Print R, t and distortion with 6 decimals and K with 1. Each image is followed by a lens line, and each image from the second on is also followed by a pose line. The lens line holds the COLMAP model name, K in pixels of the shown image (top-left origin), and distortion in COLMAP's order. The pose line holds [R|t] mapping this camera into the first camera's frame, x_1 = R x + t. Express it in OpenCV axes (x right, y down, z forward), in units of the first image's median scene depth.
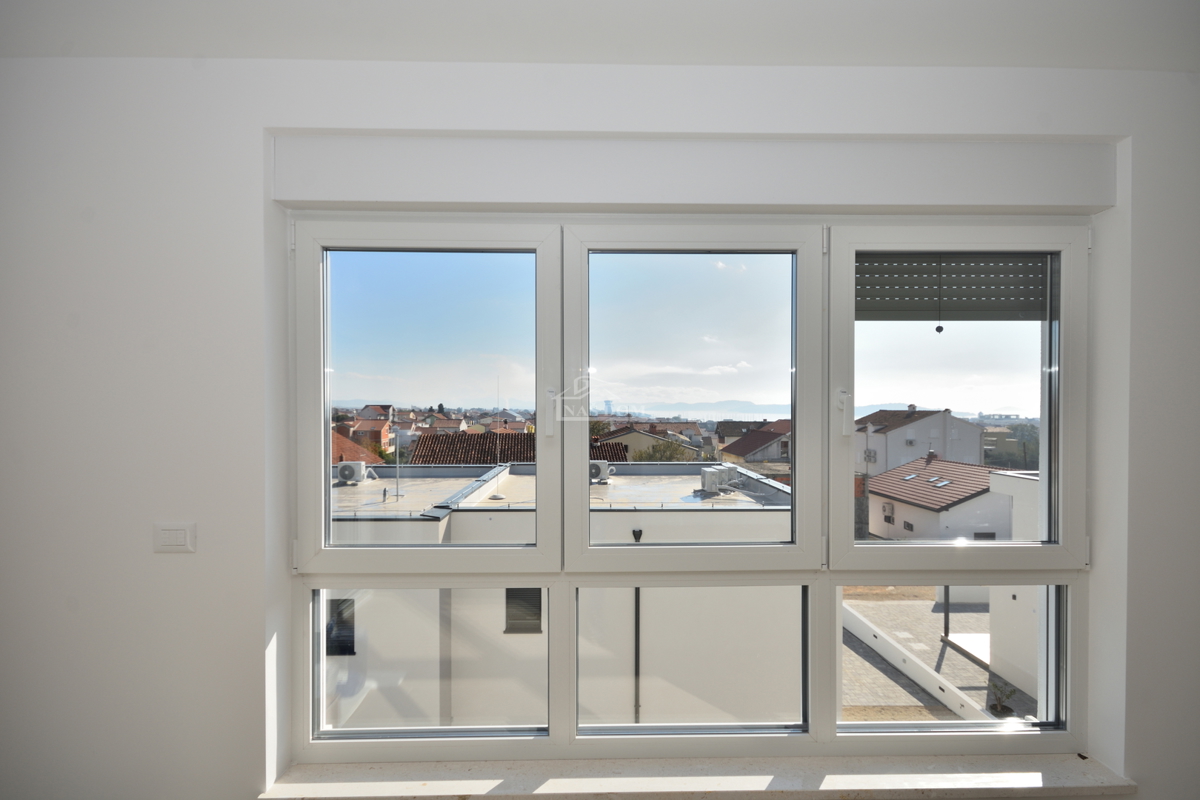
lens RADIAL K [[582.5, 0, 599.3], [0, 582.5, 413.6], [0, 0, 1]] dist [0.001448, 0.000573]
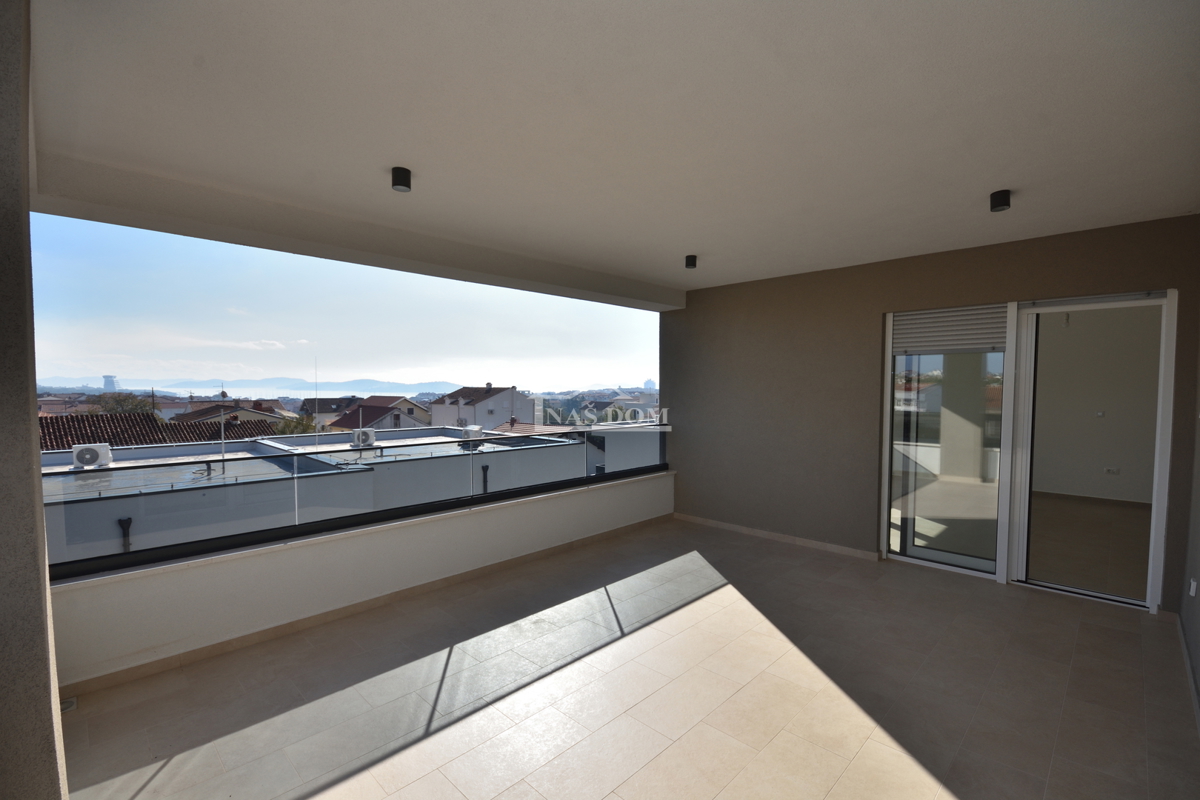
lens RADIAL K [[526.9, 0, 603.3], [0, 526.9, 412.4], [0, 0, 1]] dist [0.000126, -0.000900]
pose [[0.717089, -0.033091, 0.696196, -0.114424], [0.004317, 0.999064, 0.043040, 0.000810], [-0.696968, -0.027858, 0.716561, -0.032457]]
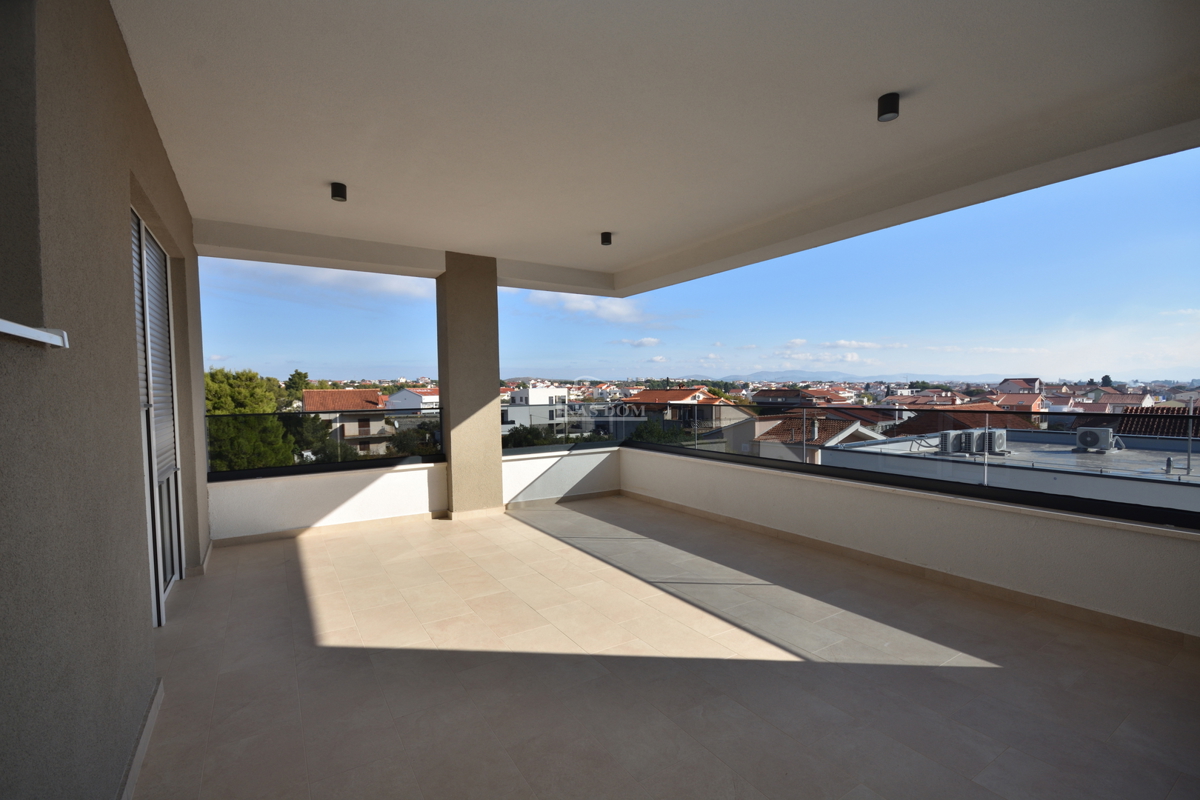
lens RADIAL K [[526.9, 0, 603.3], [0, 526.9, 412.4], [0, 0, 1]] dist [0.000126, -0.000900]
pose [[0.521538, 0.031025, -0.852664, -0.031829], [0.006450, 0.999167, 0.040301, 0.005063], [0.853204, -0.026518, 0.520903, -0.029573]]
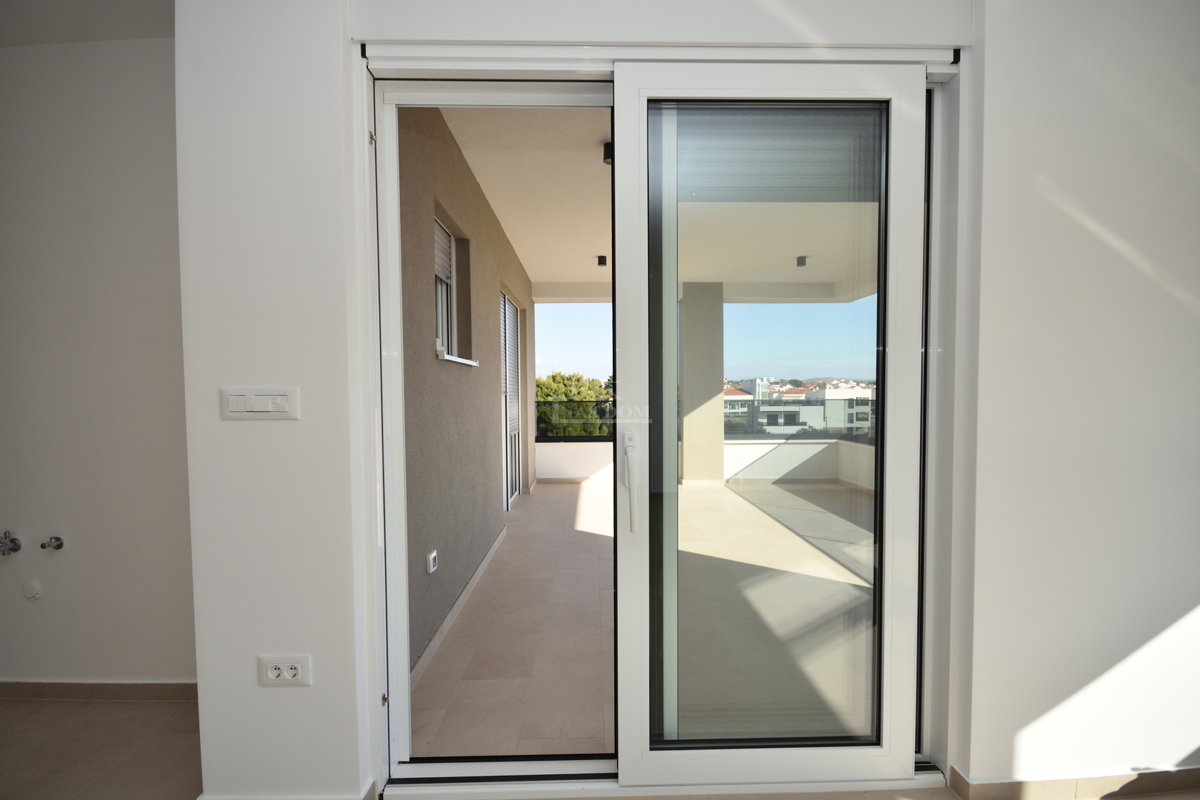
lens RADIAL K [[526.9, 0, 603.3], [0, 526.9, 412.4], [0, 0, 1]] dist [0.000126, -0.000900]
pose [[0.000432, 0.038058, -0.999275, -0.004918], [-0.001671, 0.999274, 0.038057, 0.005937], [0.999999, 0.001653, 0.000495, -0.023543]]
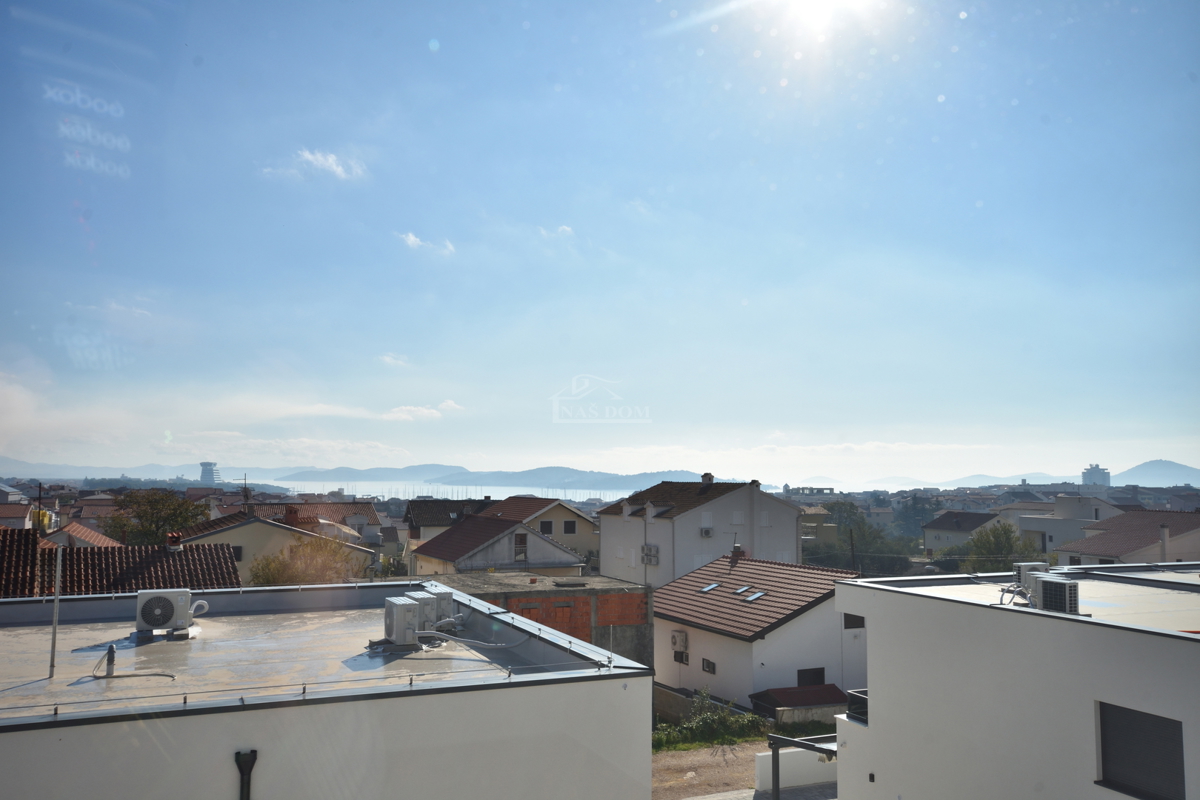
lens RADIAL K [[985.0, 0, 604.5], [0, 985.0, 413.2], [0, 0, 1]] dist [0.009503, 0.015692]
pose [[0.922167, 0.028895, 0.385712, 0.003085], [-0.000270, 0.997253, -0.074064, -0.001332], [-0.386793, 0.068195, 0.919642, 0.027318]]
